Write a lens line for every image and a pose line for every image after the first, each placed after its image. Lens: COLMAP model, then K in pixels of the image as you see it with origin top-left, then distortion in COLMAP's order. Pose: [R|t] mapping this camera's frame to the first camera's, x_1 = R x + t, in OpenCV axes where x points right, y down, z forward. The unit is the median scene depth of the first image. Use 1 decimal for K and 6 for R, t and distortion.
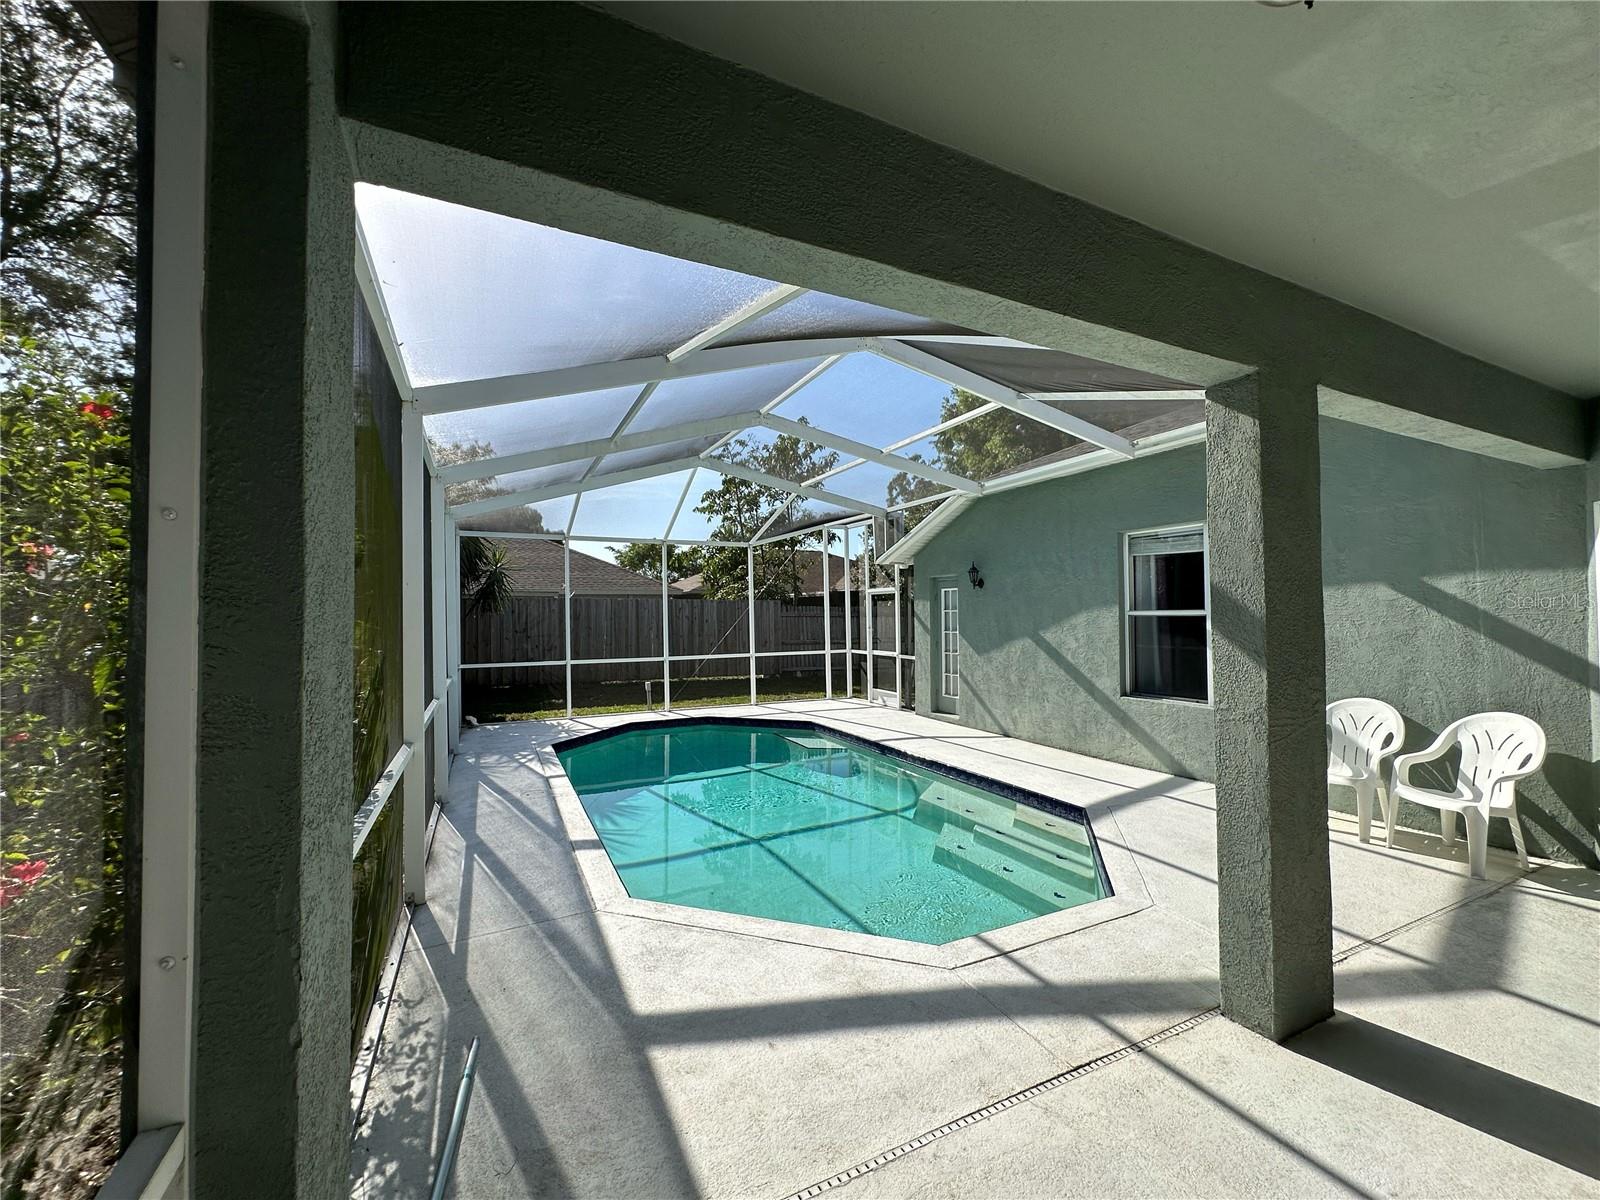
lens RADIAL K [[643.2, 0, 798.9], [0, 643.2, 598.4], [0, 0, 1]] dist [-0.003207, 0.000586]
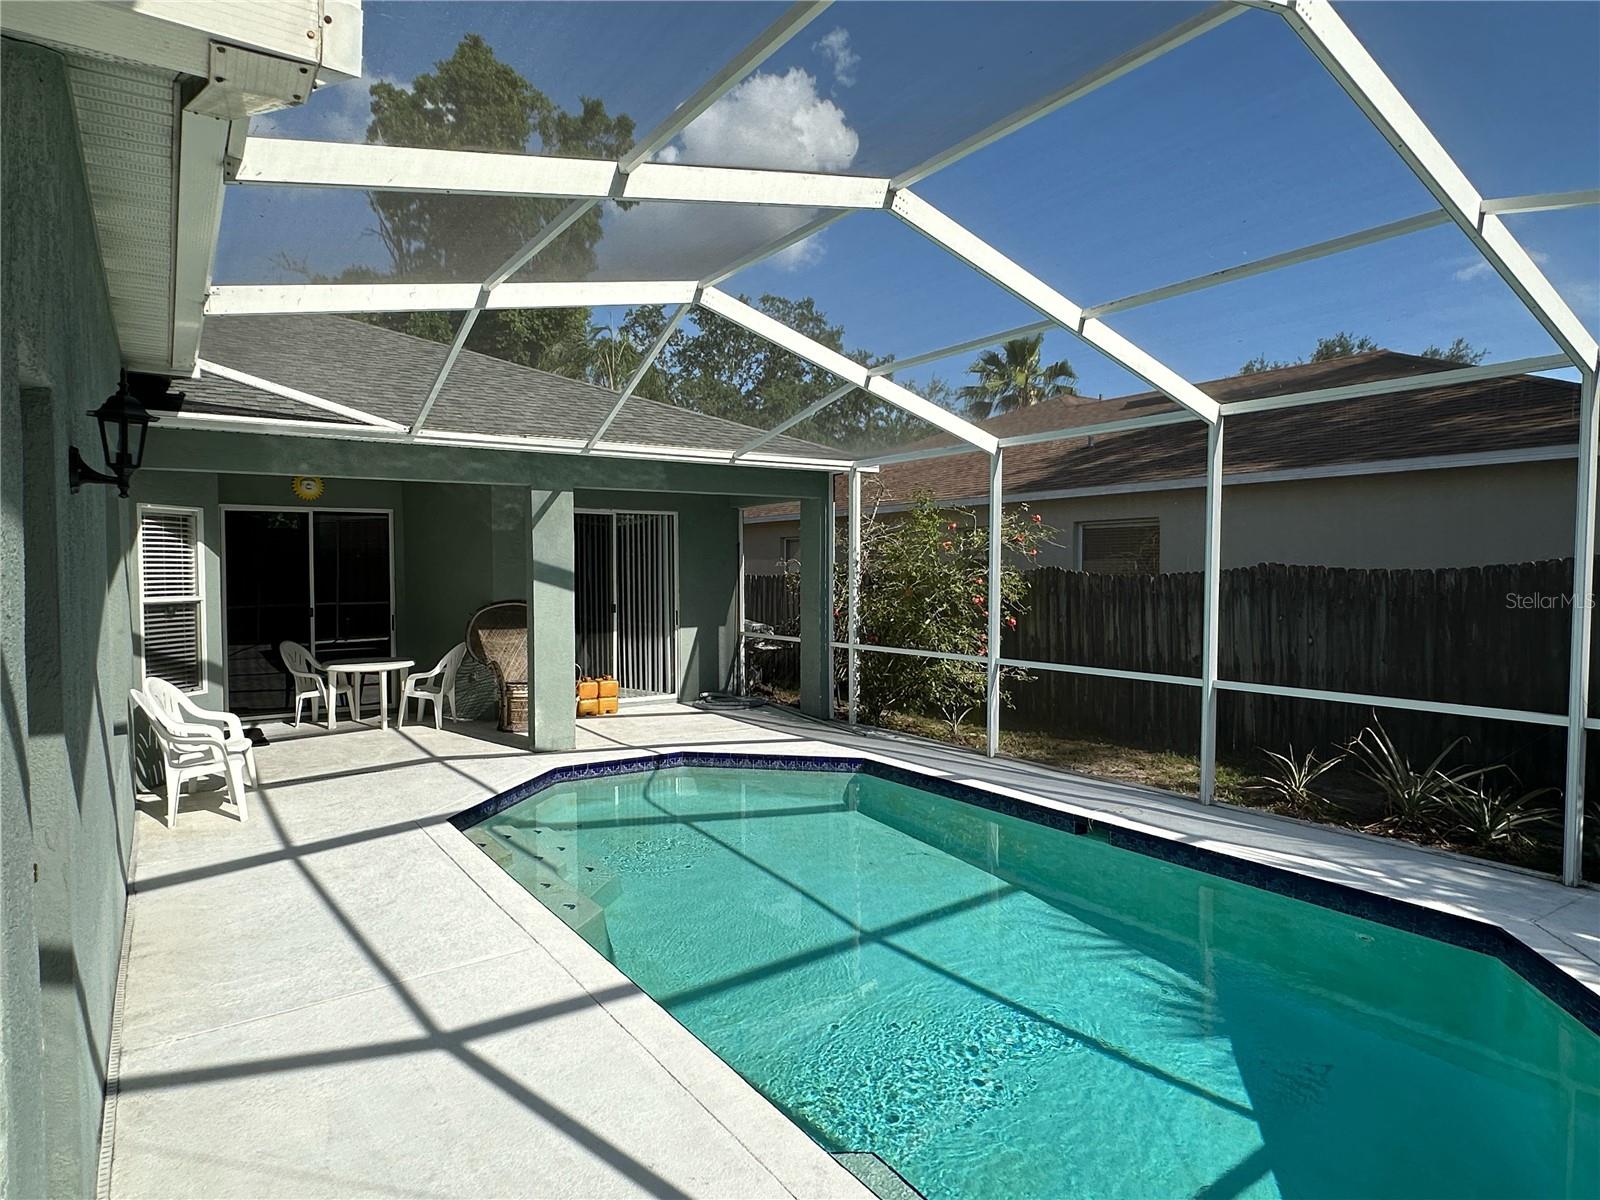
lens RADIAL K [[940.3, 0, 794.9], [0, 940.3, 600.7], [0, 0, 1]] dist [0.001046, -0.007062]
pose [[-0.990364, 0.015904, -0.137576, 0.181319], [0.014666, 0.999842, 0.010011, 0.040188], [0.137713, 0.007897, -0.990441, 2.674098]]
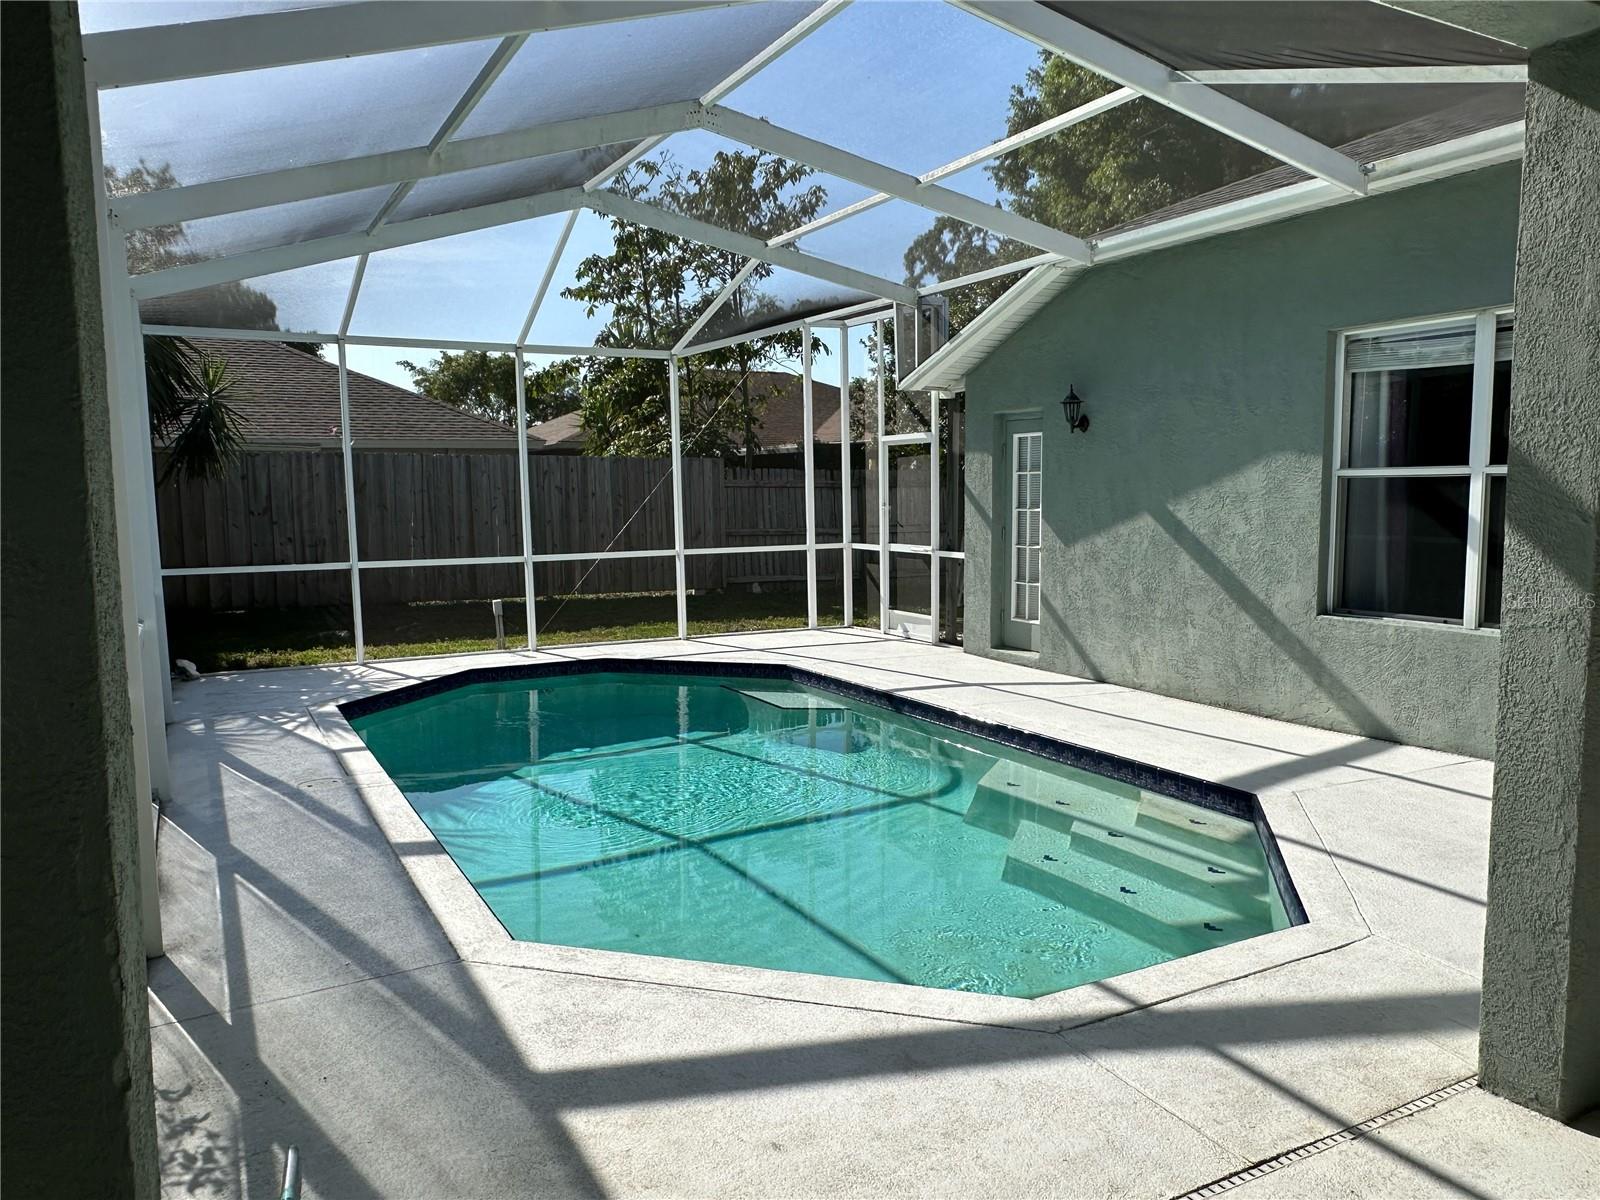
lens RADIAL K [[1134.0, 0, 799.1], [0, 1134.0, 596.1], [0, 0, 1]] dist [-0.001302, -0.001451]
pose [[0.999000, -0.005306, 0.044400, -0.035709], [-0.000072, 0.992742, 0.120266, 0.018185], [-0.044716, -0.120149, 0.991748, -0.014687]]
